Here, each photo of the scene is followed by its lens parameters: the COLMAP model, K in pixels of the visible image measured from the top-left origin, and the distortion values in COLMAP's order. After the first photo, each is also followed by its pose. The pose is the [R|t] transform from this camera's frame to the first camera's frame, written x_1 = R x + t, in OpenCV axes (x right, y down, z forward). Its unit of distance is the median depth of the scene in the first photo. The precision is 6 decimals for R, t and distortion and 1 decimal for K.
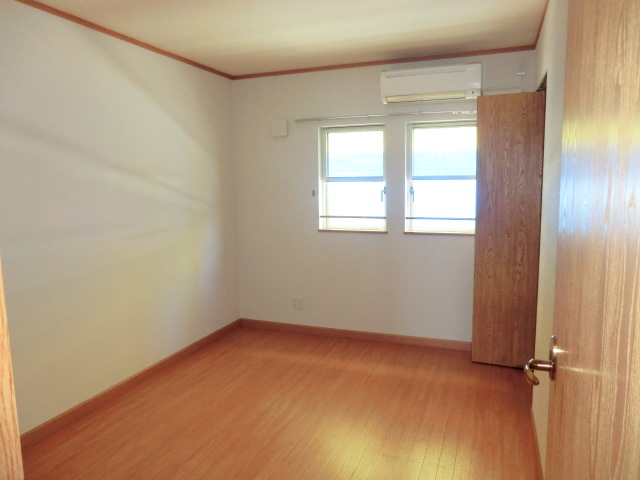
lens RADIAL K [[459.9, 0, 320.0], [0, 459.9, 240.0], [0, 0, 1]] dist [-0.094544, 0.107732]
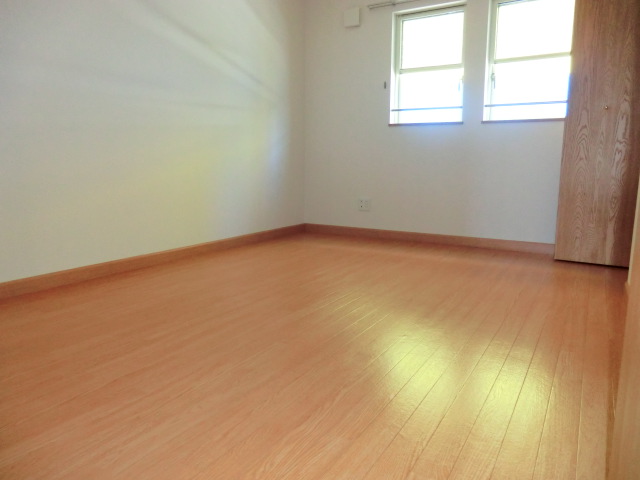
lens RADIAL K [[459.9, 0, 320.0], [0, 459.9, 240.0], [0, 0, 1]] dist [-0.094544, 0.107732]
pose [[0.984179, 0.045003, -0.171368, 0.030496], [-0.039209, 0.998544, 0.037052, 0.198132], [0.172786, -0.029747, 0.984510, 0.048694]]
